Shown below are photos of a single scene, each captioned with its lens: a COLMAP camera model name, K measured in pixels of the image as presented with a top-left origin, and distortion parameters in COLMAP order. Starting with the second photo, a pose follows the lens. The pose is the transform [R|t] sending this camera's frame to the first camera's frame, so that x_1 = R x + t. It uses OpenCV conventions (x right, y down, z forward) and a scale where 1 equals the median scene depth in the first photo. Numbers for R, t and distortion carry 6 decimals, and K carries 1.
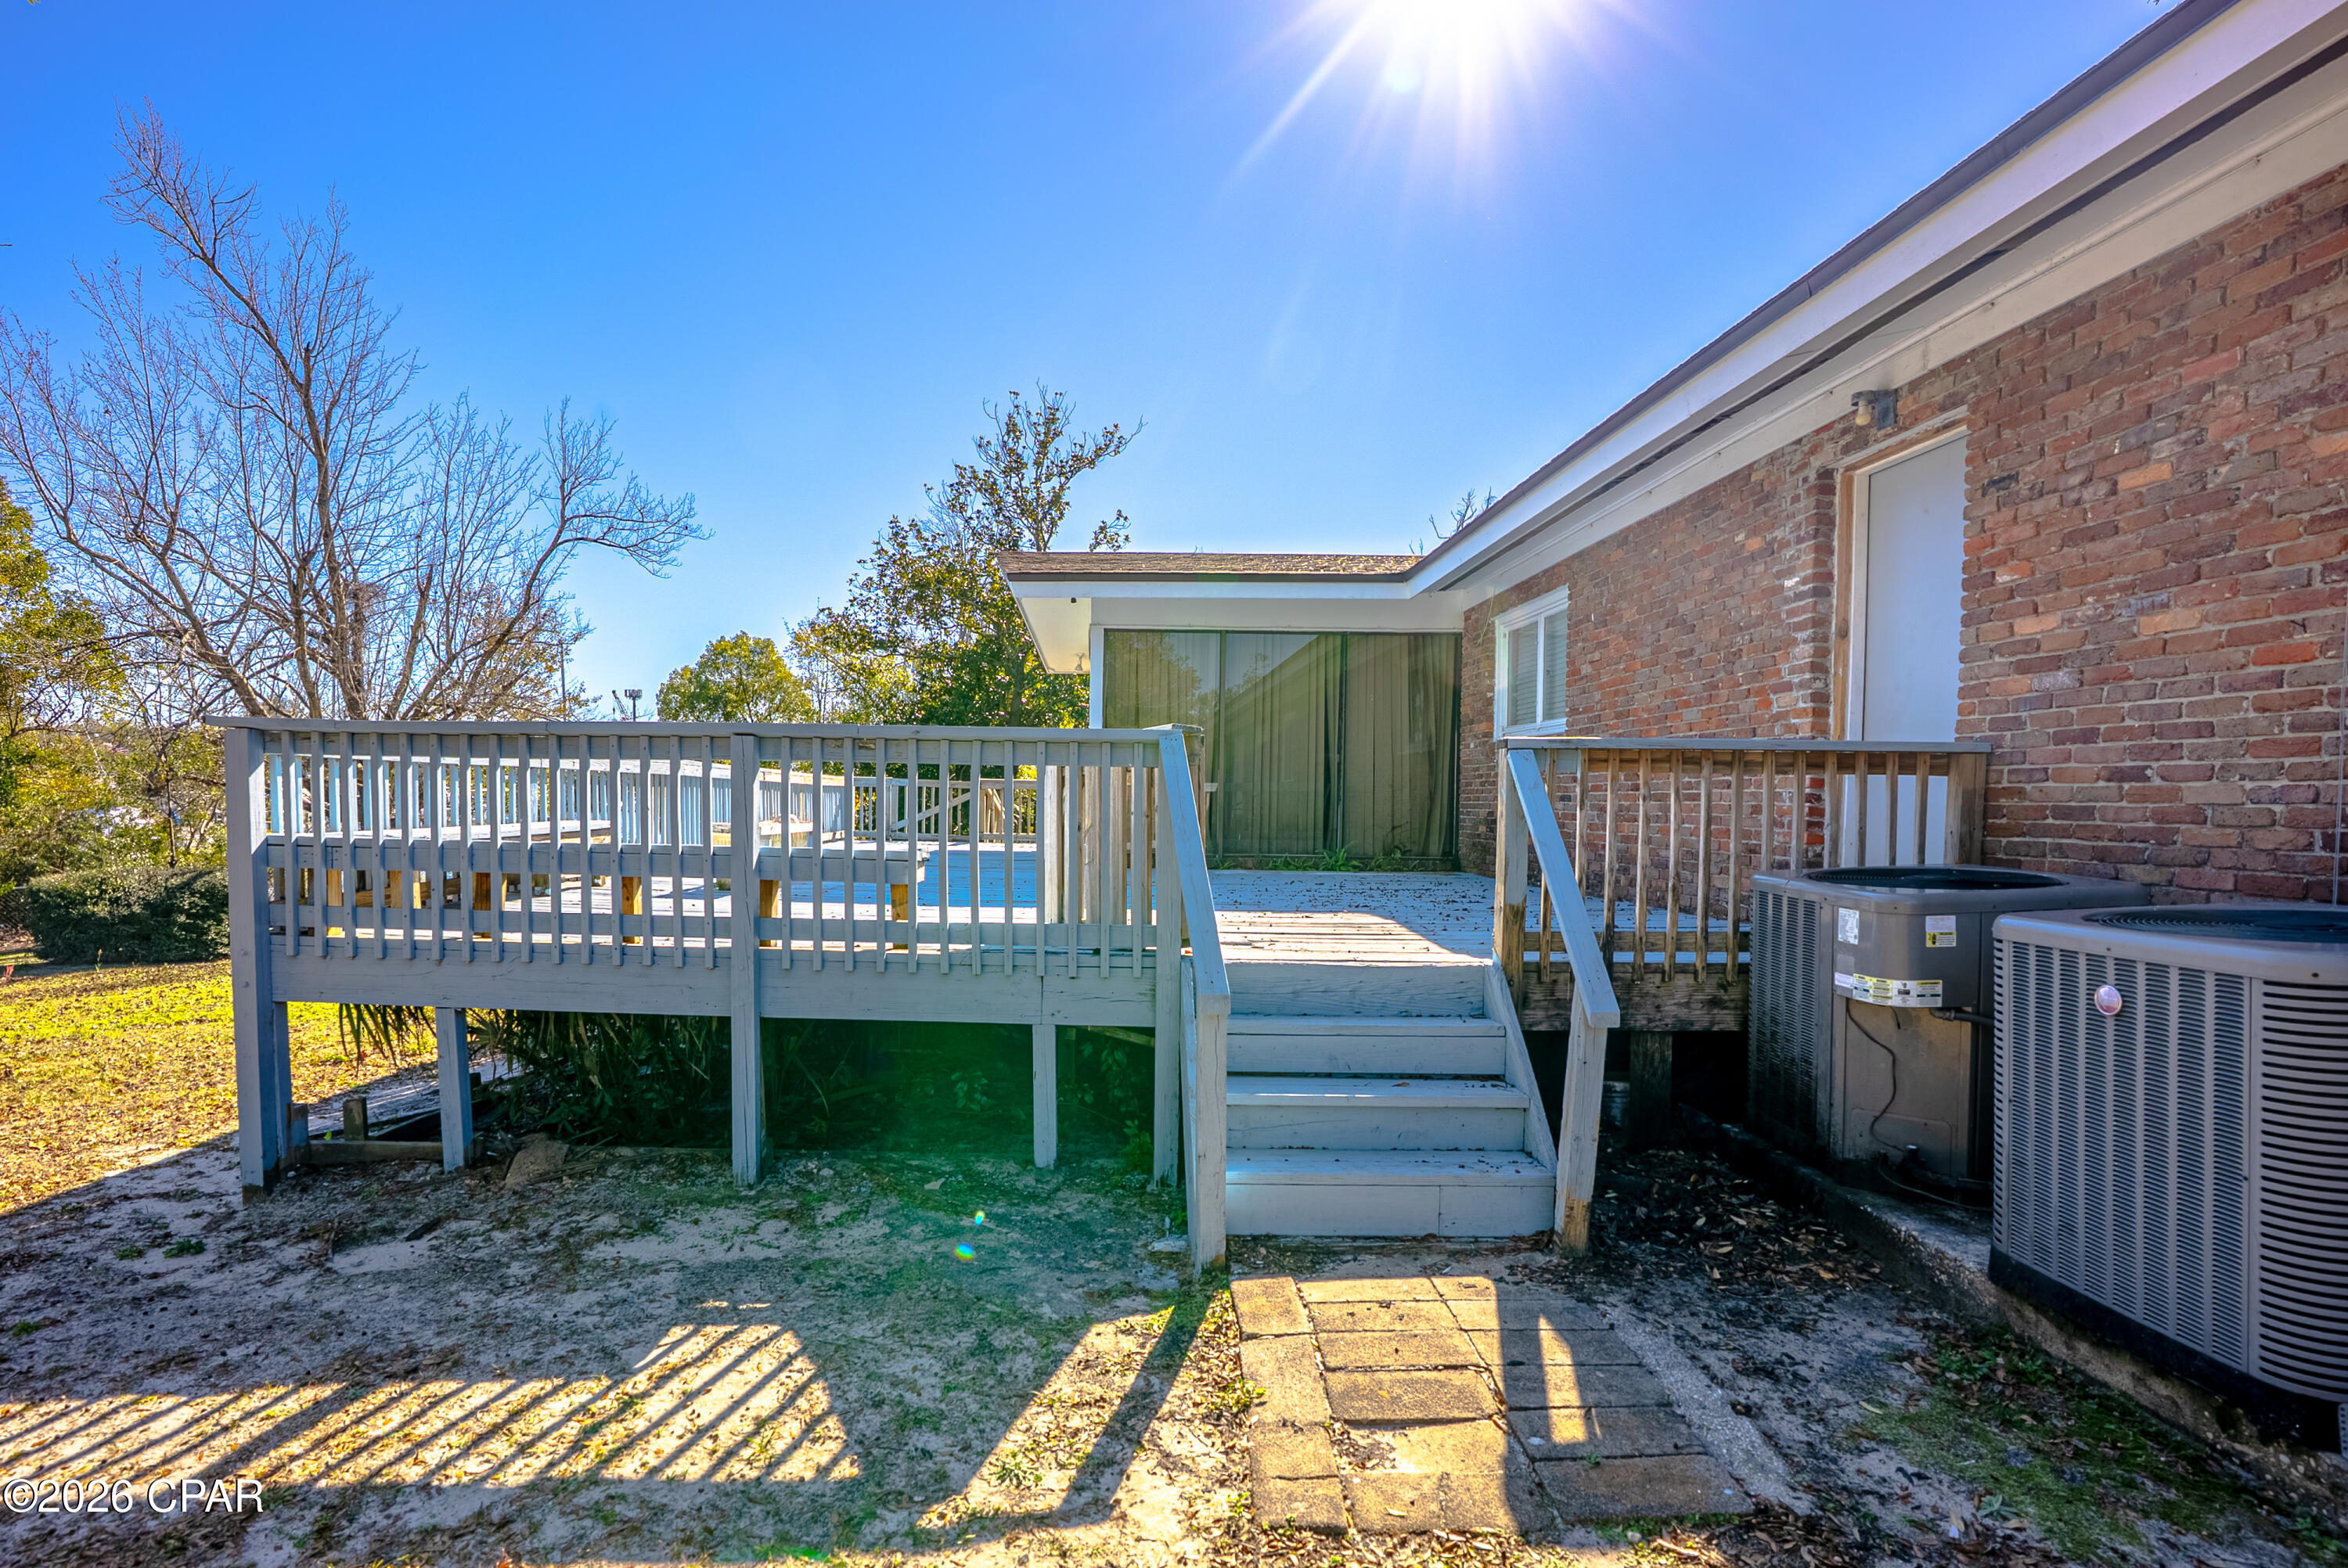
lens RADIAL K [[1147.9, 0, 1091.3], [0, 1147.9, 841.7], [0, 0, 1]] dist [-0.047009, 0.018315]
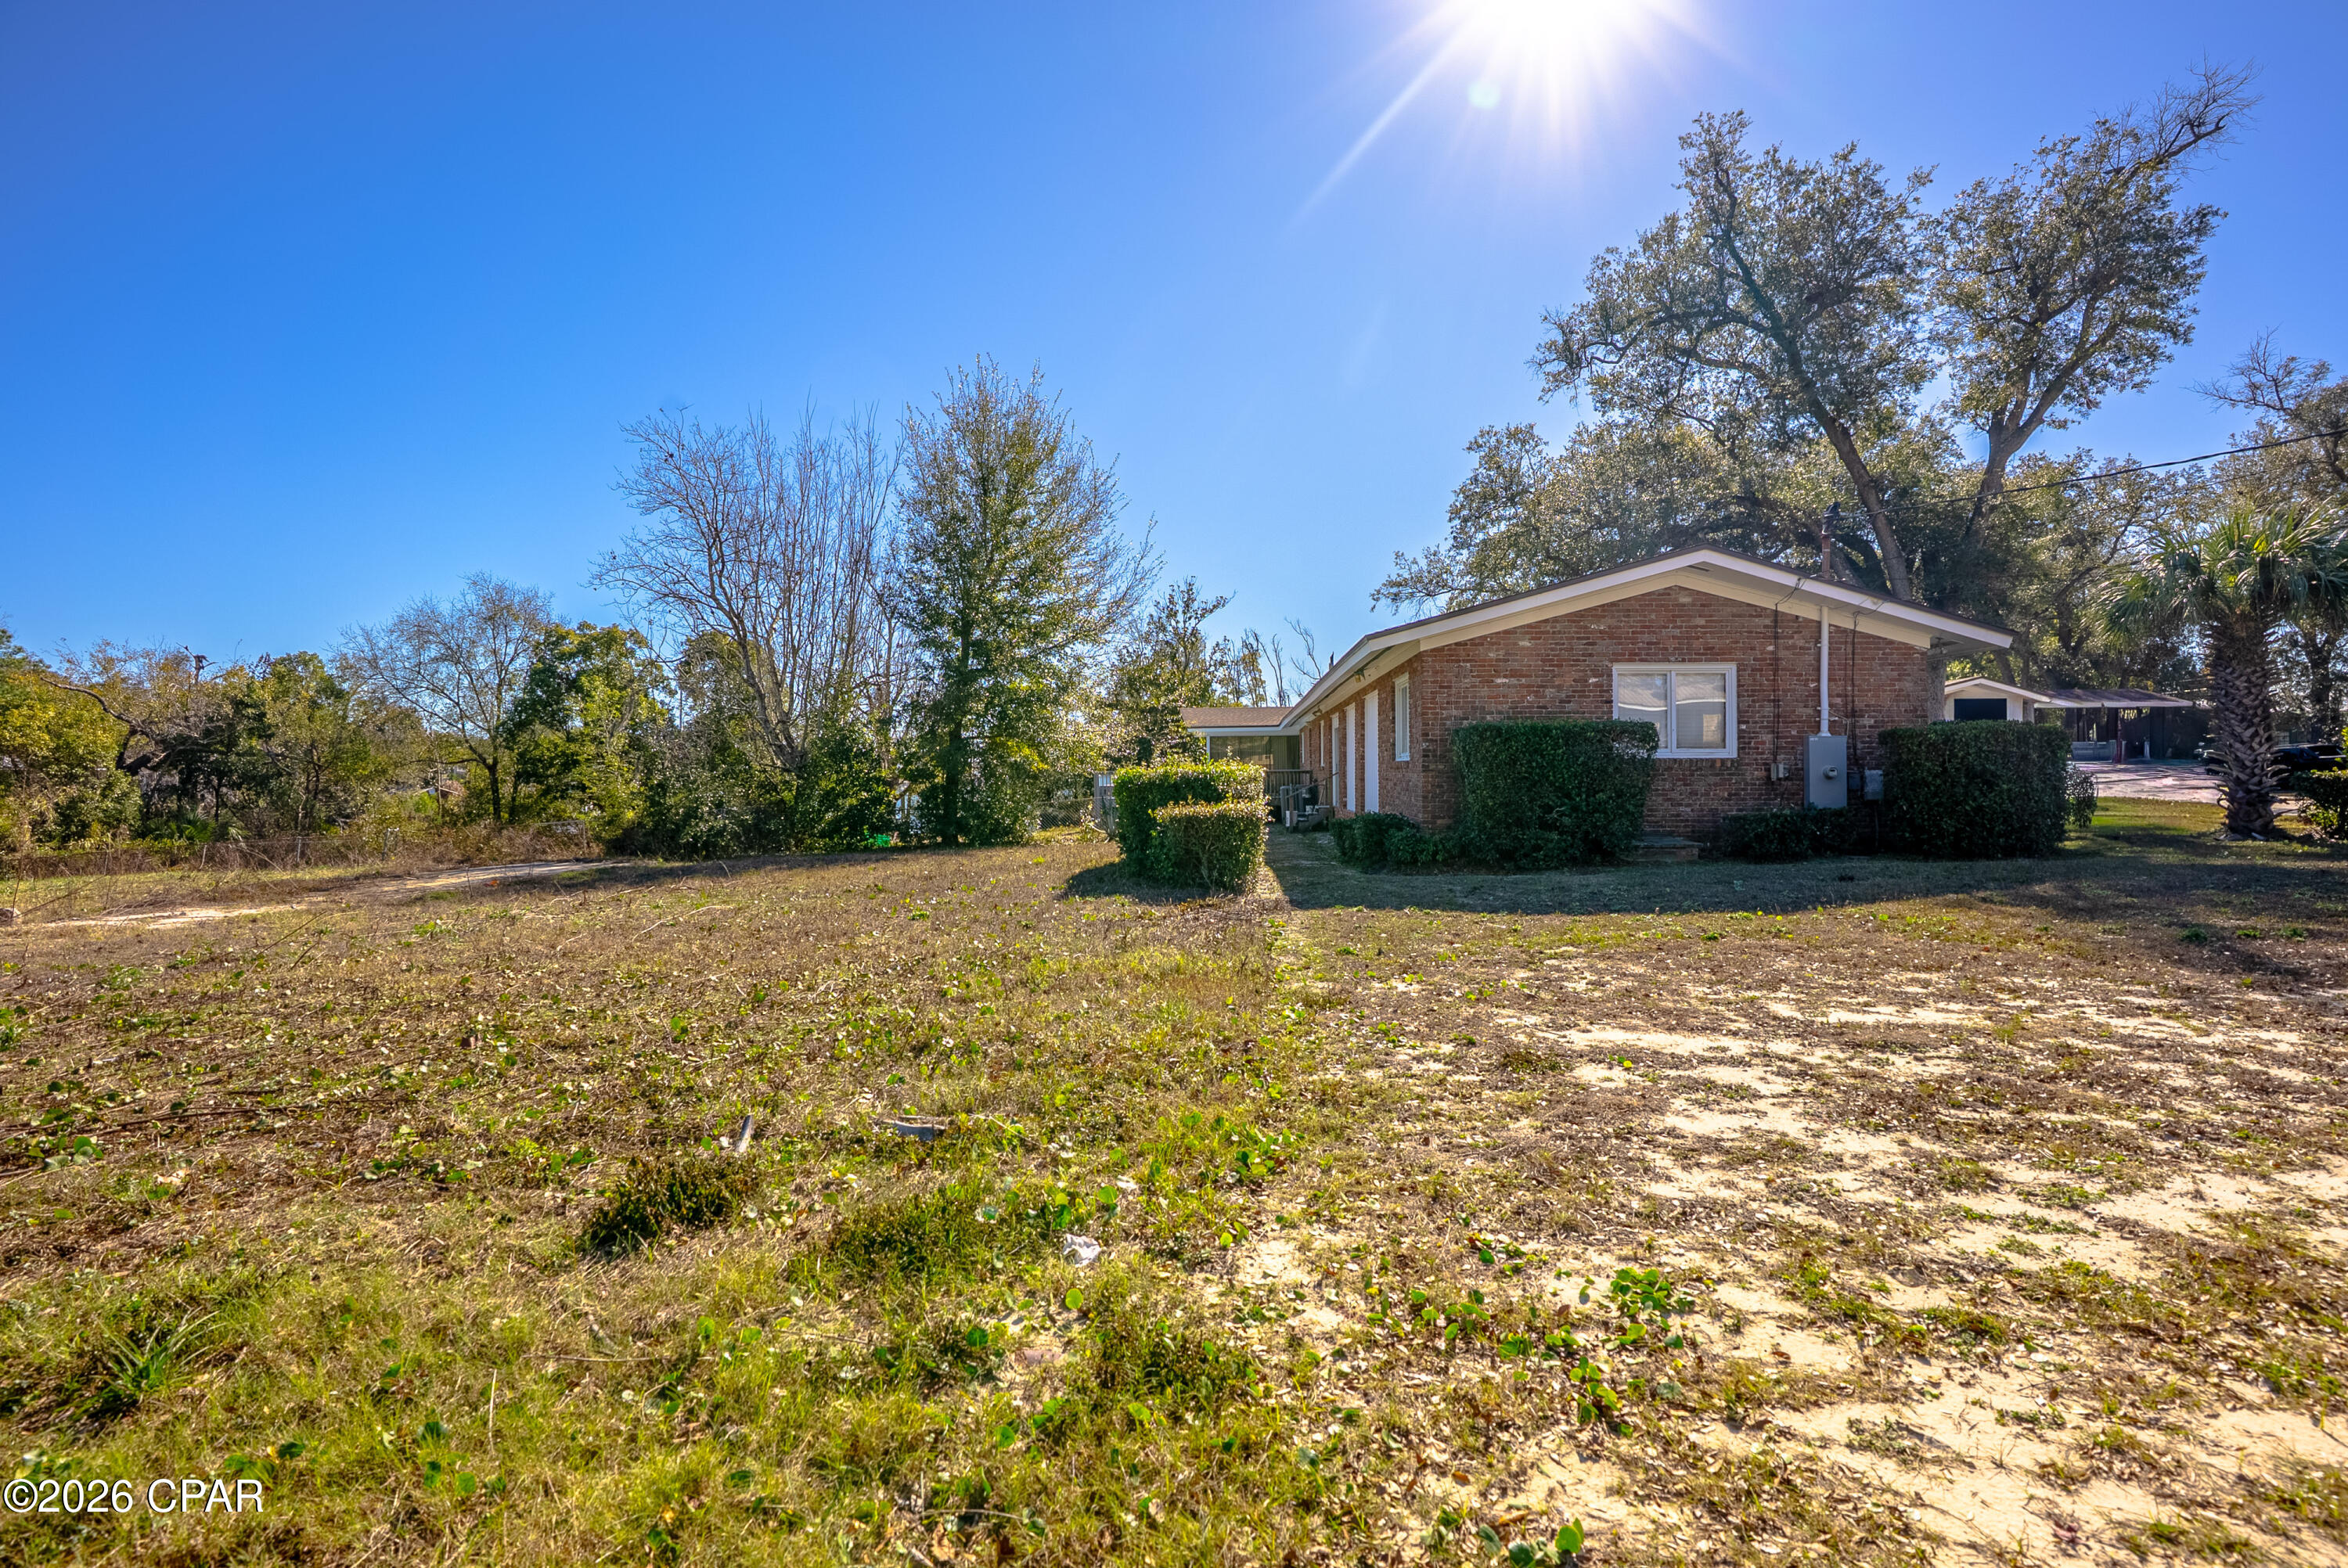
lens RADIAL K [[1127.3, 0, 1174.0], [0, 1127.3, 784.0], [0, 0, 1]] dist [-0.075340, 0.034832]
pose [[0.998170, -0.022742, -0.056028, 0.052021], [0.020841, 0.999195, -0.034286, 0.044430], [0.056763, 0.033055, 0.997840, -1.280872]]
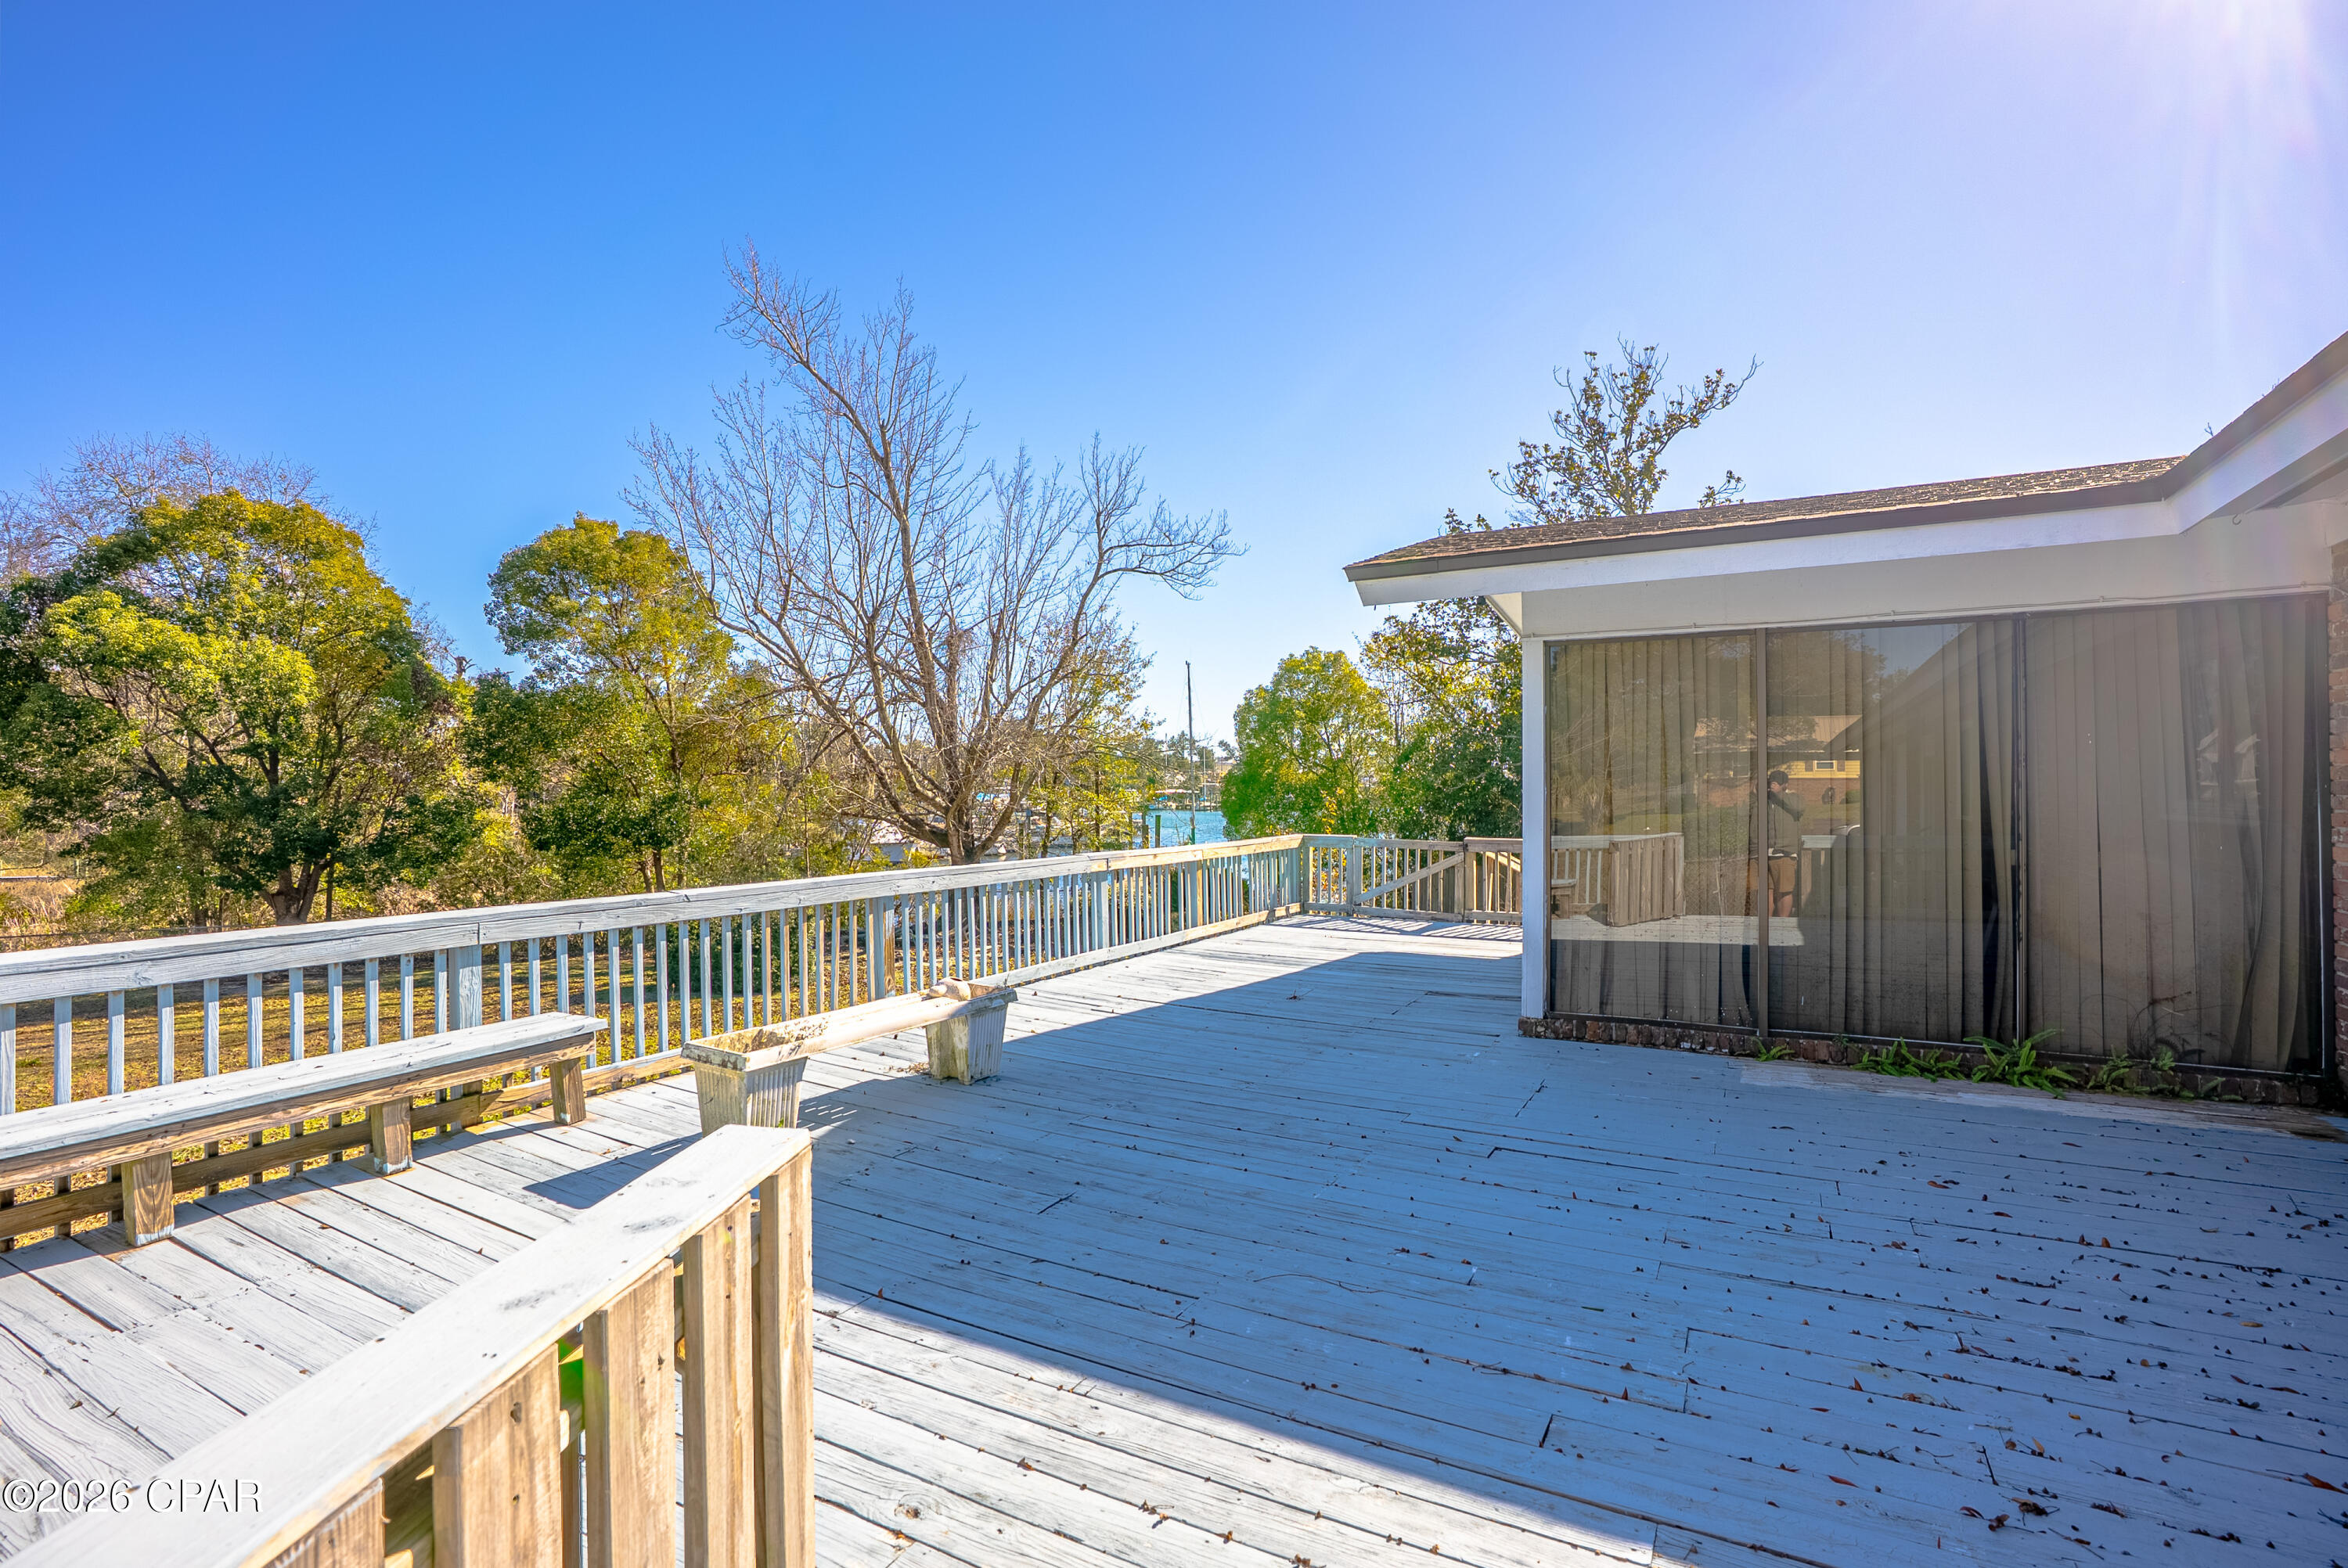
lens RADIAL K [[1127.3, 0, 1174.0], [0, 1127.3, 784.0], [0, 0, 1]] dist [-0.075340, 0.034832]
pose [[0.887445, -0.019403, -0.460505, 0.041112], [-0.002864, 0.998862, -0.047606, -0.031337], [0.460904, 0.043566, 0.886380, 0.149676]]
